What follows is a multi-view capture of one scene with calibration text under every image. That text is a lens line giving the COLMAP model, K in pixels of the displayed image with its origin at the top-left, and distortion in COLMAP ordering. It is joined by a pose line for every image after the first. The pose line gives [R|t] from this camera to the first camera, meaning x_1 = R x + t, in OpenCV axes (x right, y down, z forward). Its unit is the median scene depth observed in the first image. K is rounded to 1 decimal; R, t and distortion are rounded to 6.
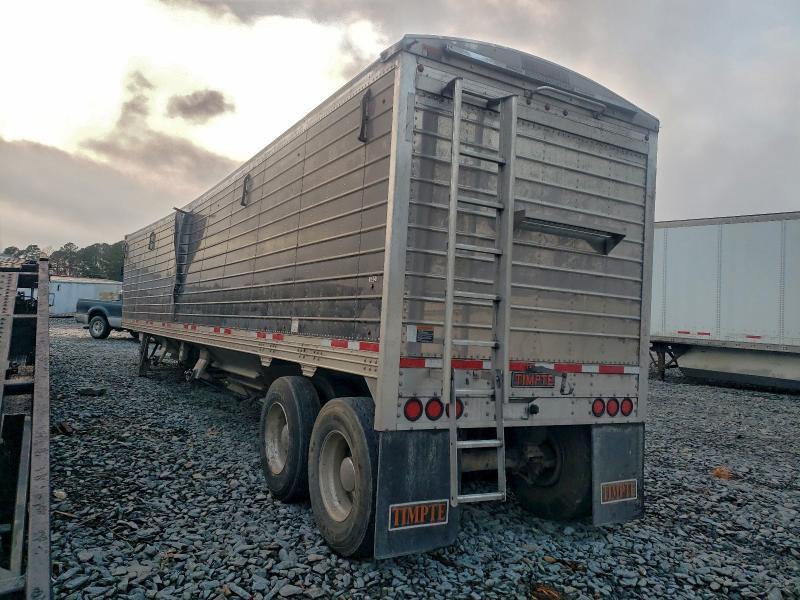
lens RADIAL K [[623.3, 0, 400.0], [0, 623.3, 300.0], [0, 0, 1]] dist [-0.004903, -0.001126]
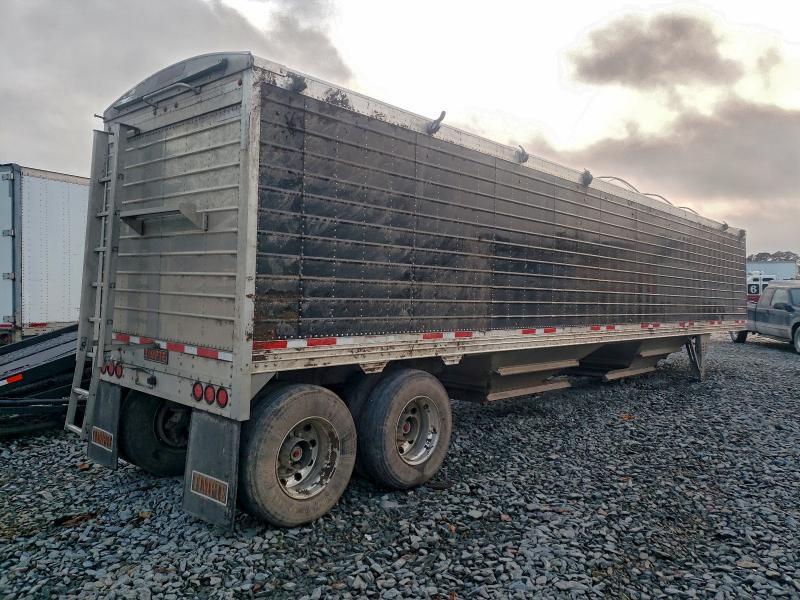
lens RADIAL K [[623.3, 0, 400.0], [0, 623.3, 300.0], [0, 0, 1]] dist [-0.004903, -0.001126]
pose [[0.297125, -0.036423, -0.954144, 1.321800], [0.025433, 0.999220, -0.030223, 0.068066], [0.954500, -0.015286, 0.297820, 1.004403]]
